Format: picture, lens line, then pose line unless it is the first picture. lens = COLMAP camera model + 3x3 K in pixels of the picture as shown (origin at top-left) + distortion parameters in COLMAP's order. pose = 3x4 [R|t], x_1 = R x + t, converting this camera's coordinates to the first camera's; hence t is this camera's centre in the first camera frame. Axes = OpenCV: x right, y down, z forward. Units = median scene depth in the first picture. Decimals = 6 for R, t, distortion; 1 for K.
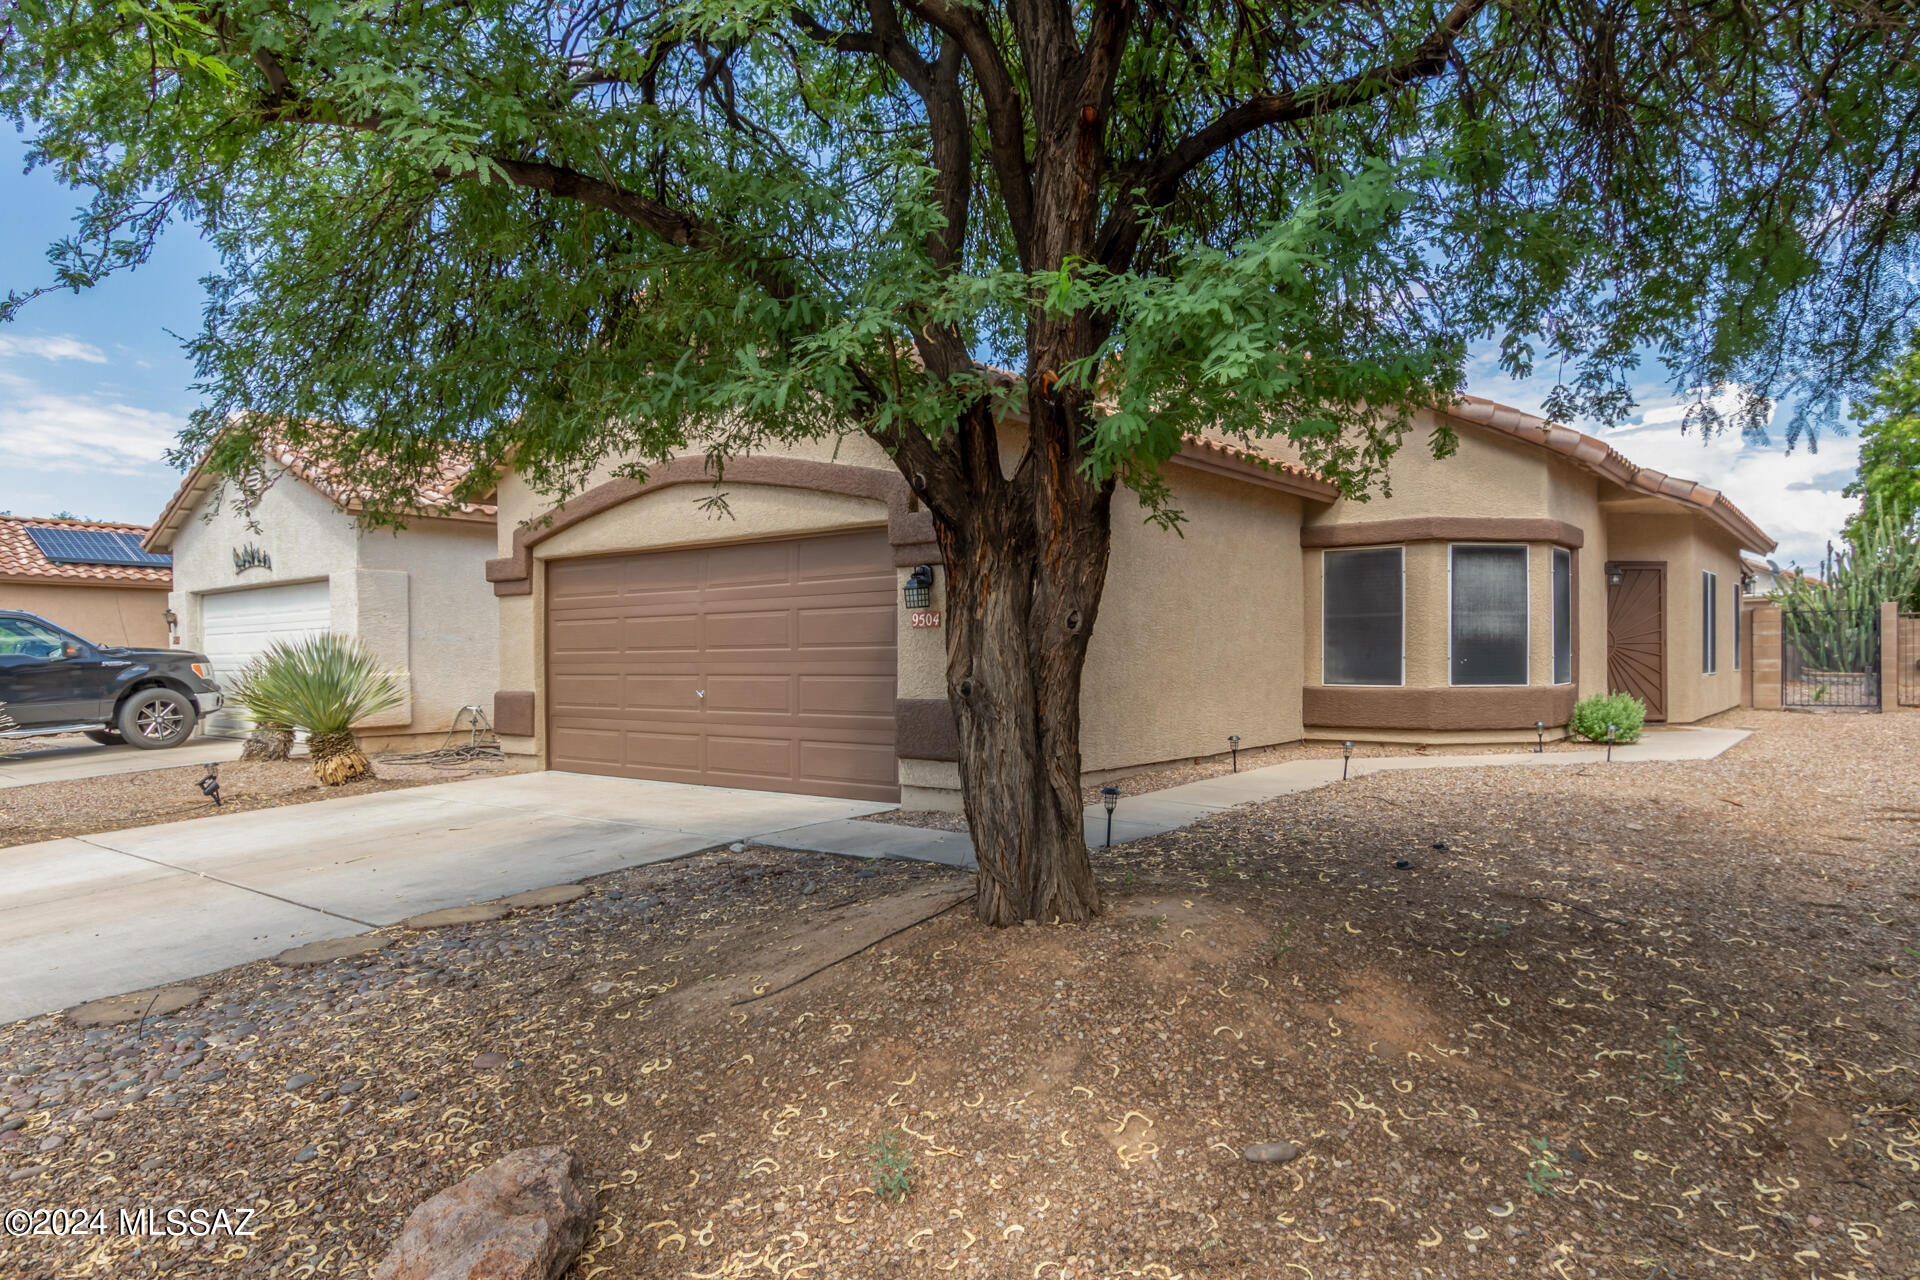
lens RADIAL K [[1156.6, 0, 959.6], [0, 1156.6, 678.1], [0, 0, 1]] dist [-0.003664, -0.000458]
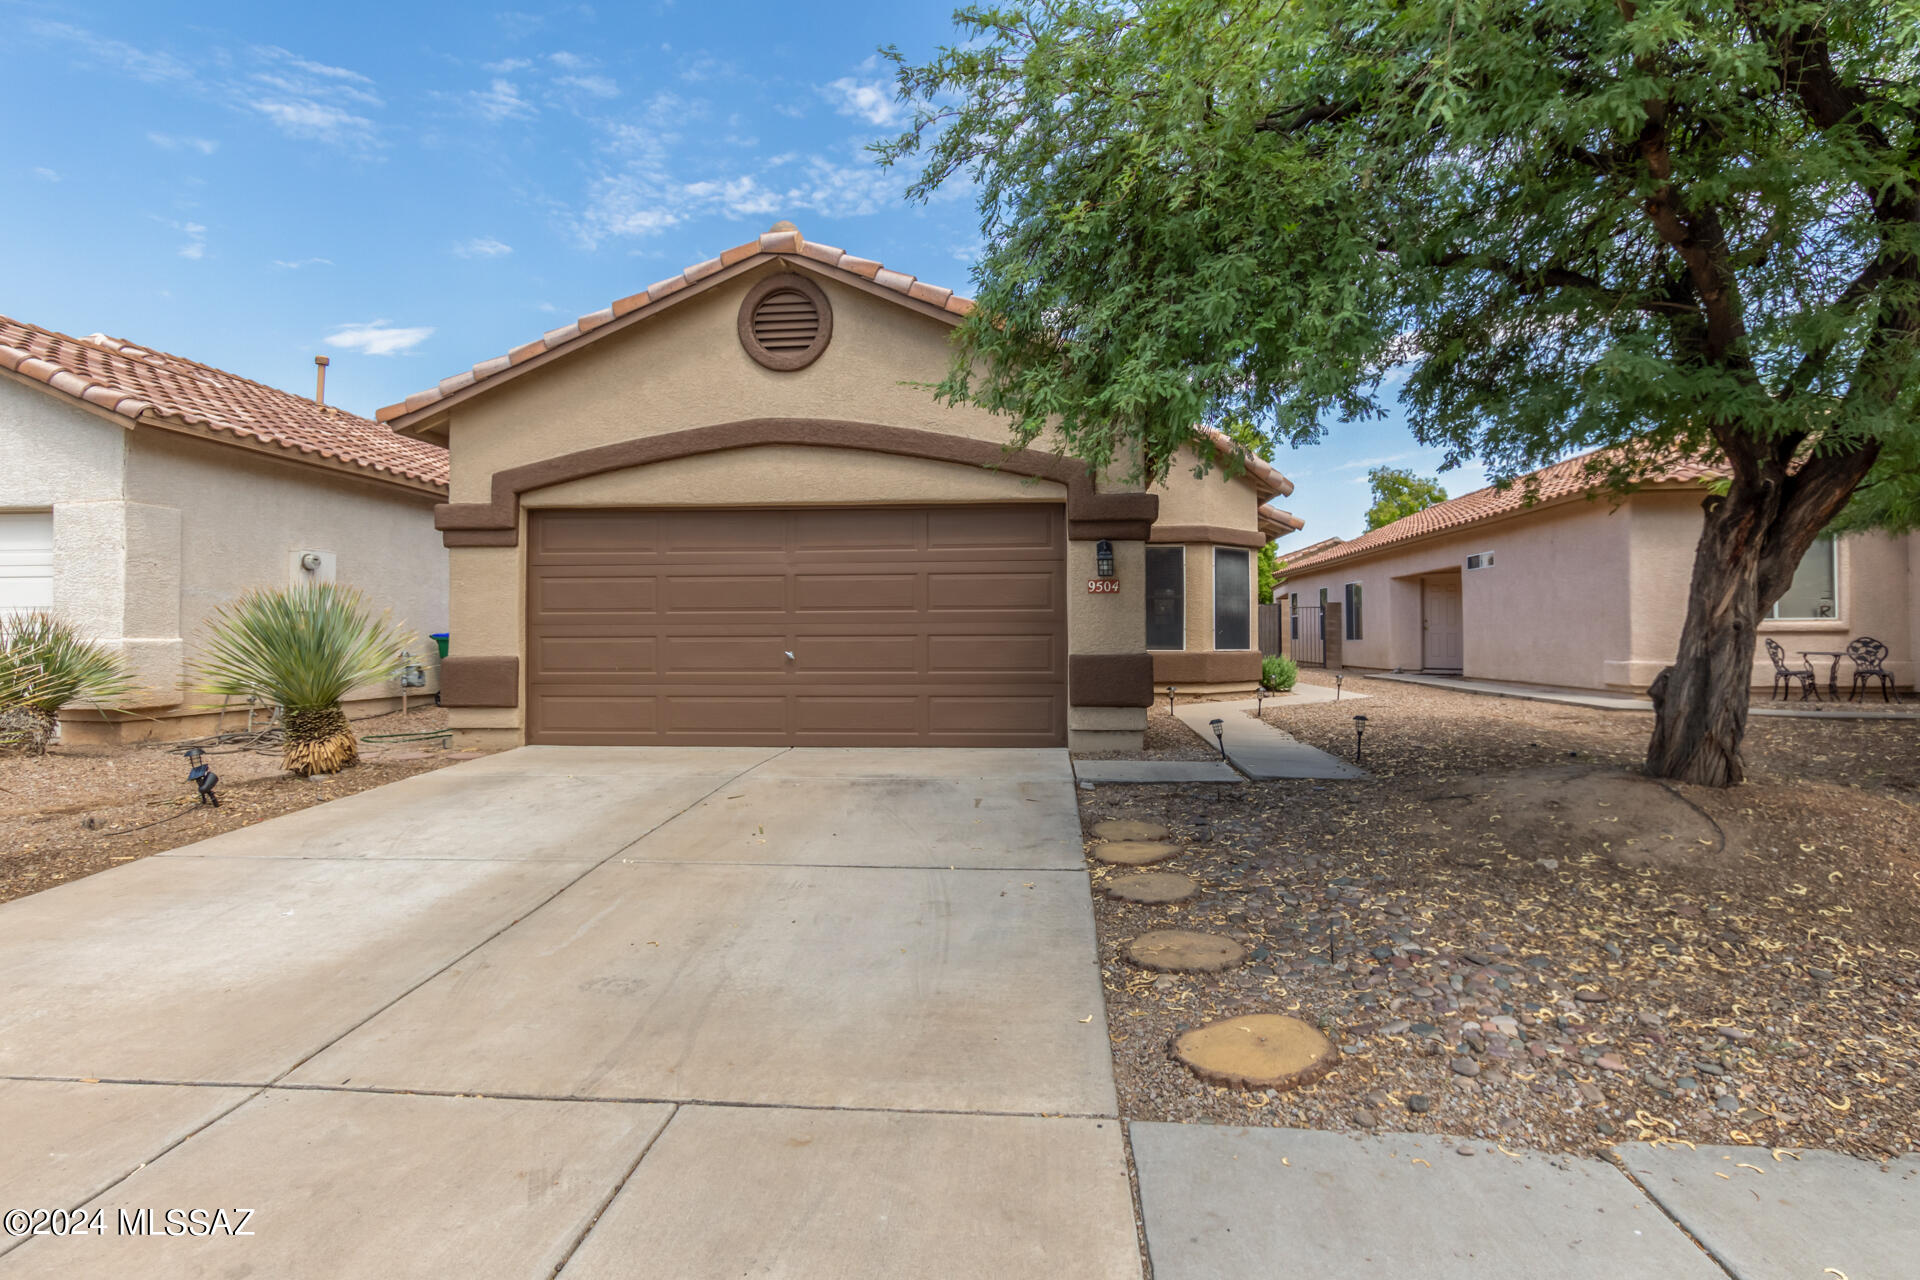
lens RADIAL K [[1051.2, 0, 960.0], [0, 1051.2, 640.0], [0, 0, 1]] dist [0.002236, 0.000152]
pose [[0.831291, 0.004966, 0.555816, -0.533418], [0.005743, 0.999830, -0.017523, 0.015046], [-0.555808, 0.017759, 0.831121, 0.141700]]
